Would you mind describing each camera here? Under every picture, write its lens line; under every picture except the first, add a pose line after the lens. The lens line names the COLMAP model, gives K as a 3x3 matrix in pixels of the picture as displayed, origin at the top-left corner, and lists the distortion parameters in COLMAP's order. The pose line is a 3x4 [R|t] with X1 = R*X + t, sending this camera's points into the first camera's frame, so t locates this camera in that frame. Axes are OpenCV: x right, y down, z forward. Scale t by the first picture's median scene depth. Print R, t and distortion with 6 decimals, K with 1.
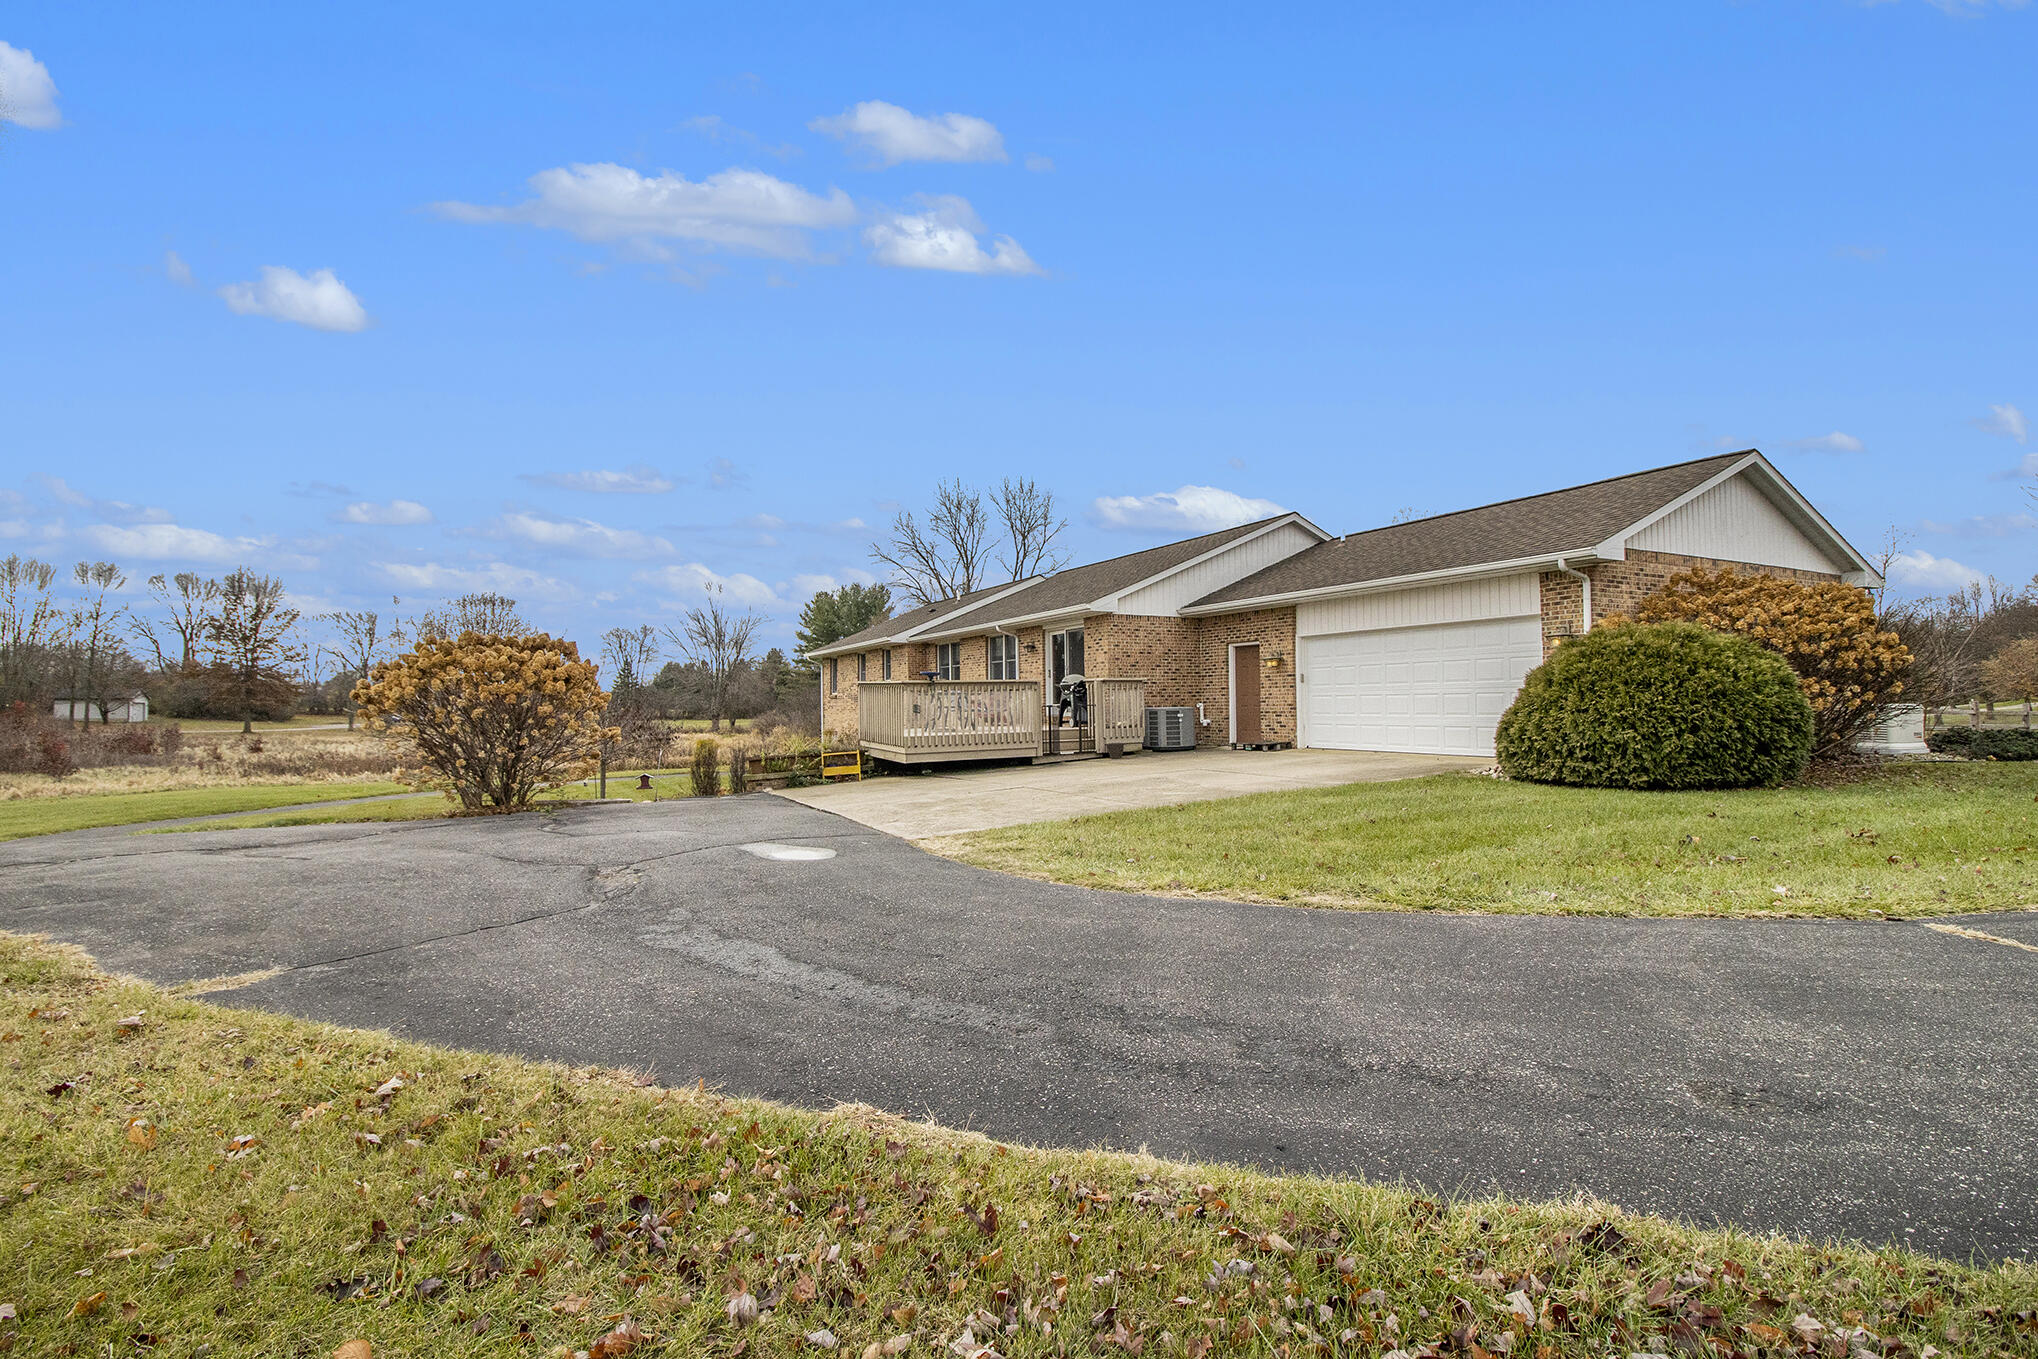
lens RADIAL K [[952.1, 0, 1021.3], [0, 952.1, 667.0], [0, 0, 1]] dist [-0.011198, -0.000785]
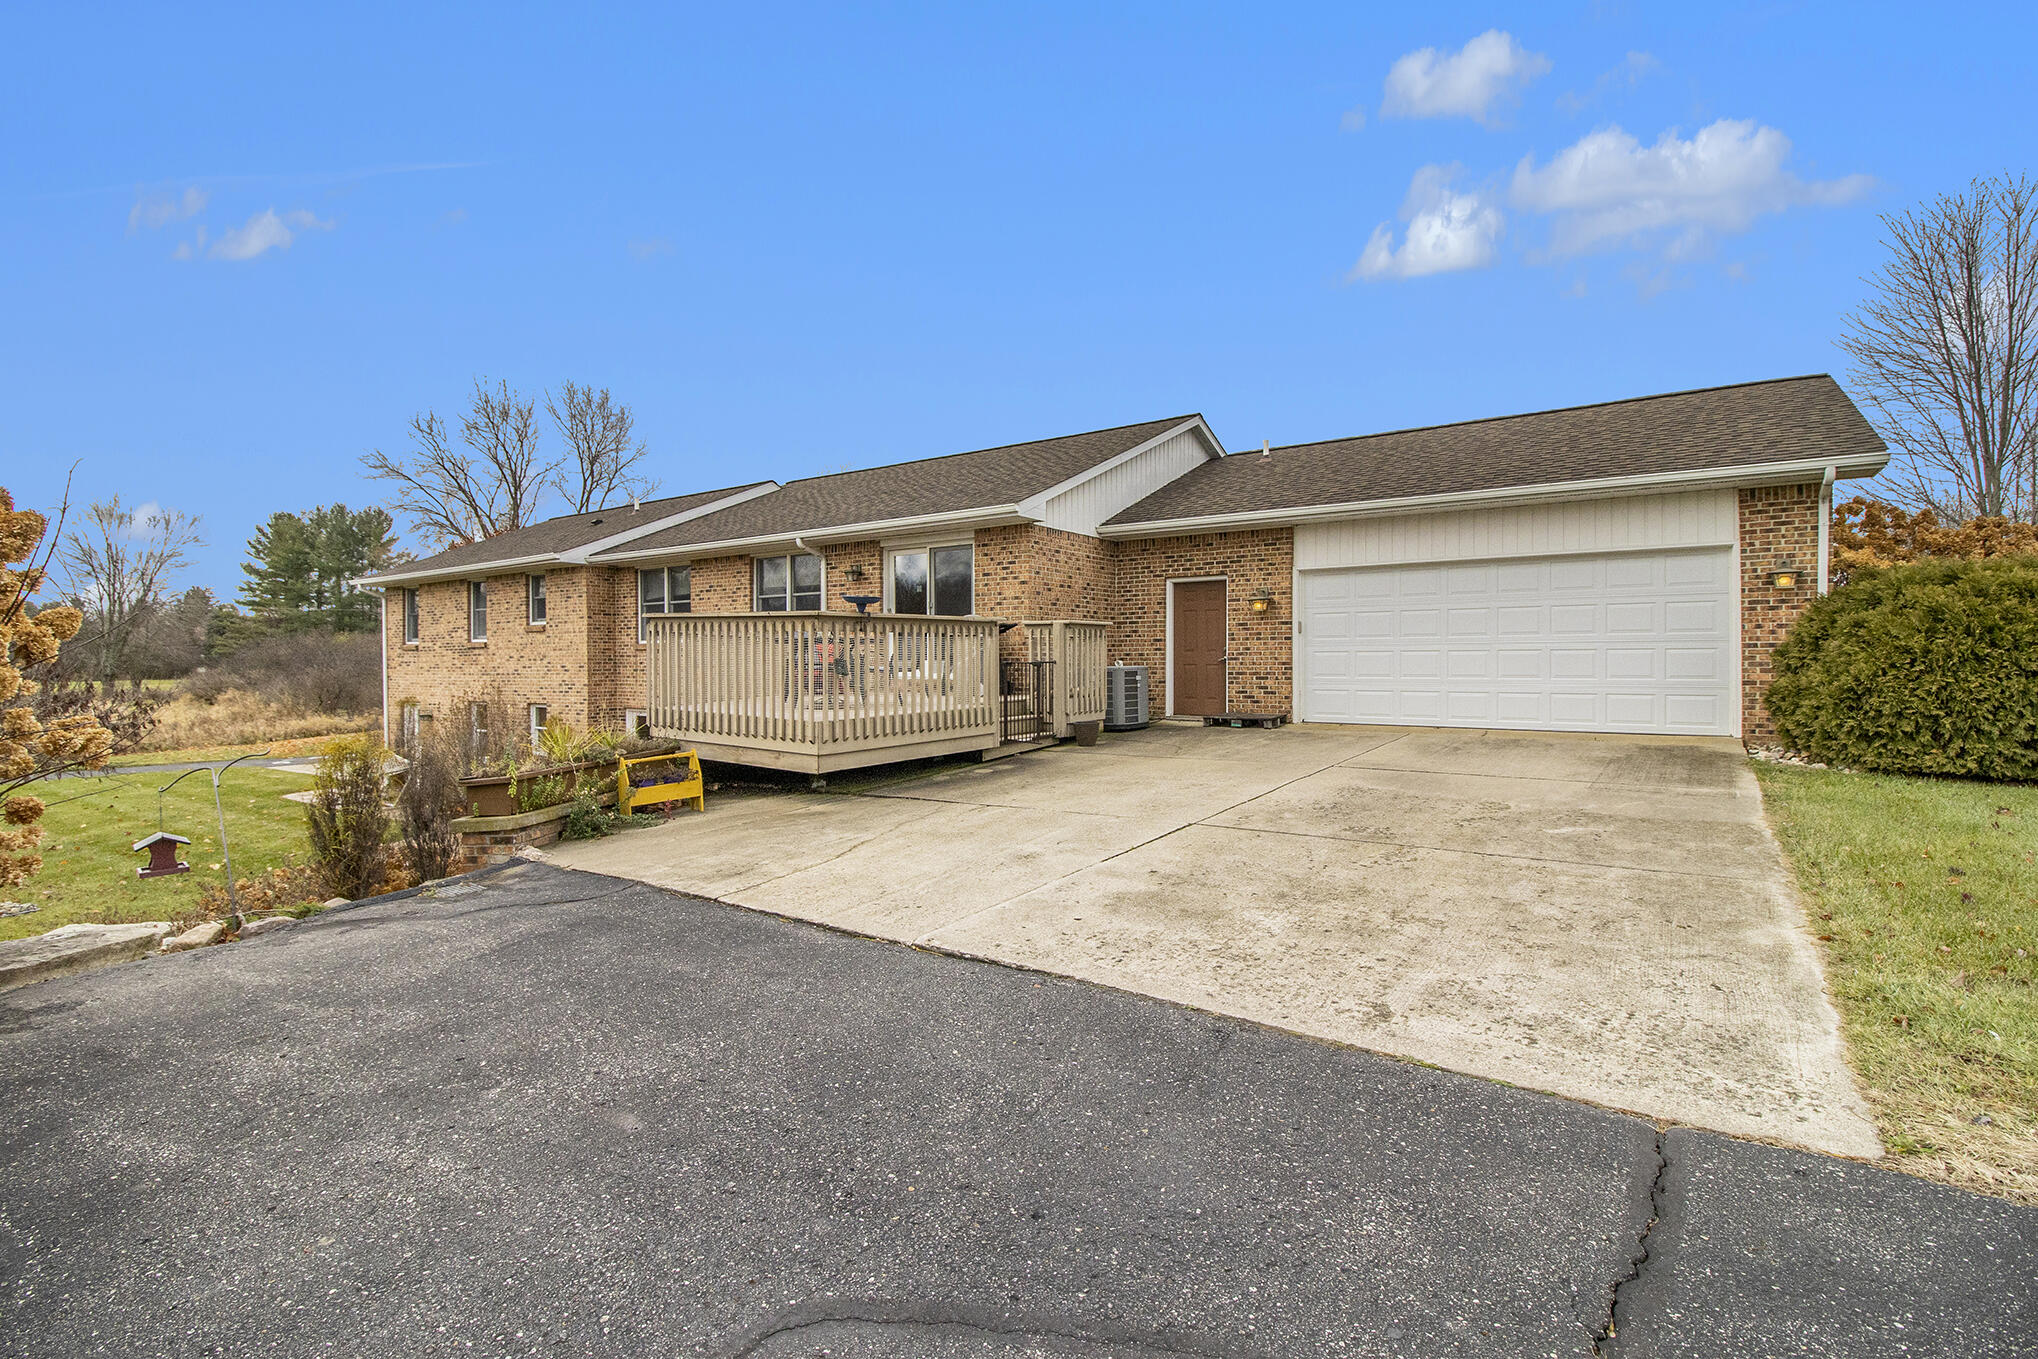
lens RADIAL K [[952.1, 0, 1021.3], [0, 952.1, 667.0], [0, 0, 1]] dist [-0.011198, -0.000785]
pose [[0.890428, 0.004111, 0.455105, -0.216546], [-0.023465, 0.999044, 0.036884, 0.019434], [-0.454519, -0.043522, 0.889673, 0.424506]]
